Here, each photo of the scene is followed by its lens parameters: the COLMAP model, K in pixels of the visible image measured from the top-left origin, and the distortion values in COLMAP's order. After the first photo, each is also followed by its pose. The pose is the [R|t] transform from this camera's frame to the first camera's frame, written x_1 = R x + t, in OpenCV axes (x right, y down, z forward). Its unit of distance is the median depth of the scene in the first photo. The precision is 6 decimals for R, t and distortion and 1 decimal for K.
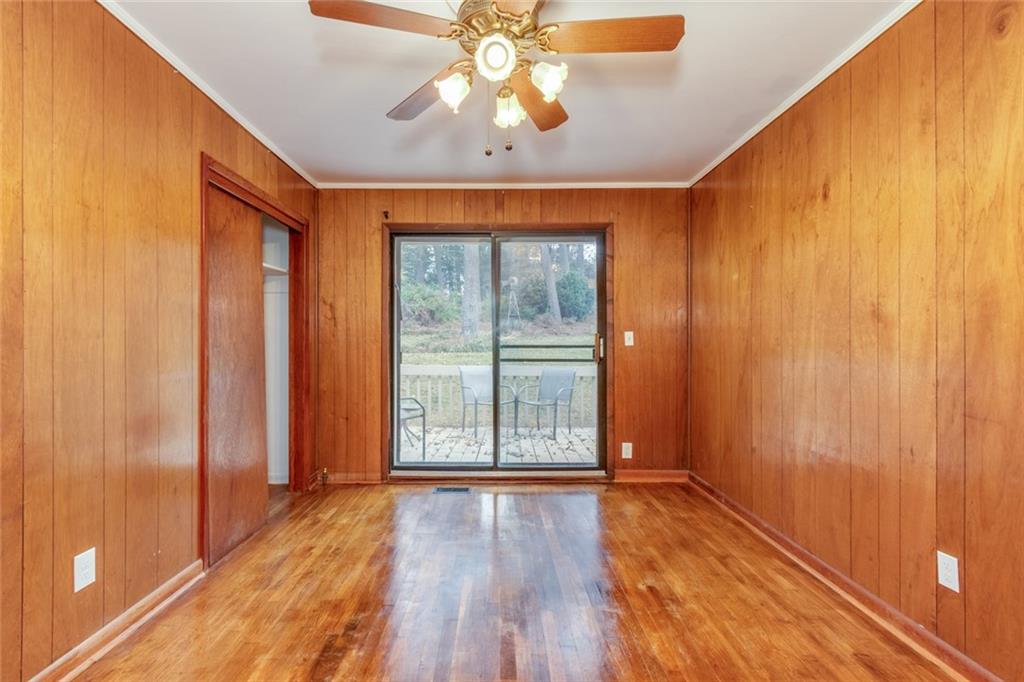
lens RADIAL K [[466.6, 0, 506.5], [0, 466.6, 339.1], [0, 0, 1]] dist [0.001094, 0.000045]
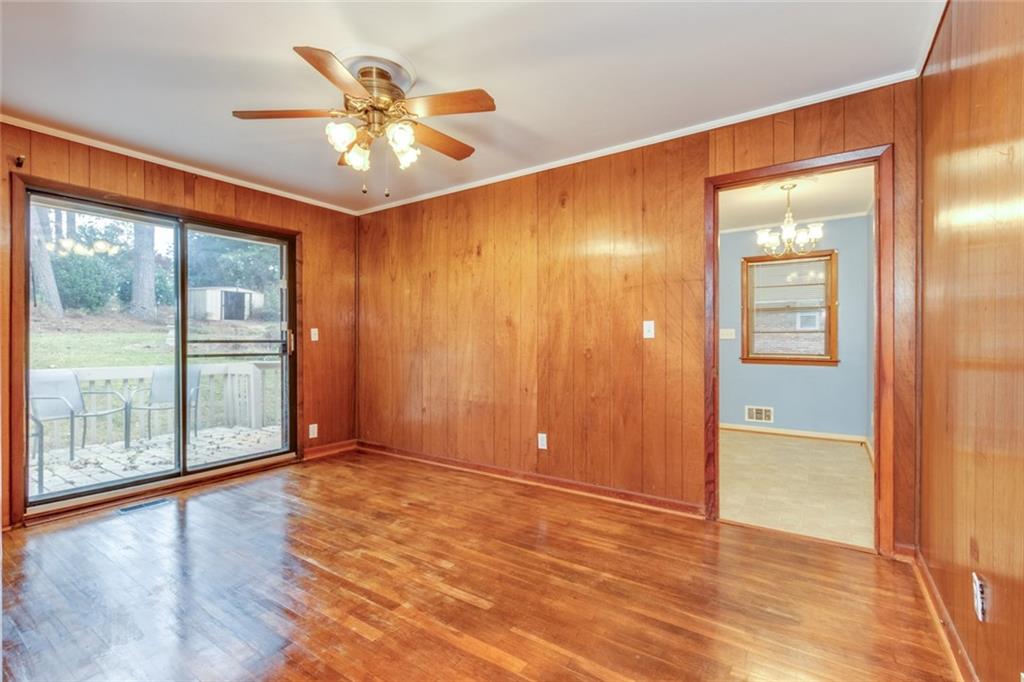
lens RADIAL K [[466.6, 0, 488.1], [0, 466.6, 341.8], [0, 0, 1]] dist [0.001094, 0.000045]
pose [[0.584430, -0.001275, 0.811443, -0.490970], [-0.003894, 0.999983, 0.004376, 0.011742], [-0.811434, -0.005717, 0.584415, -0.033892]]
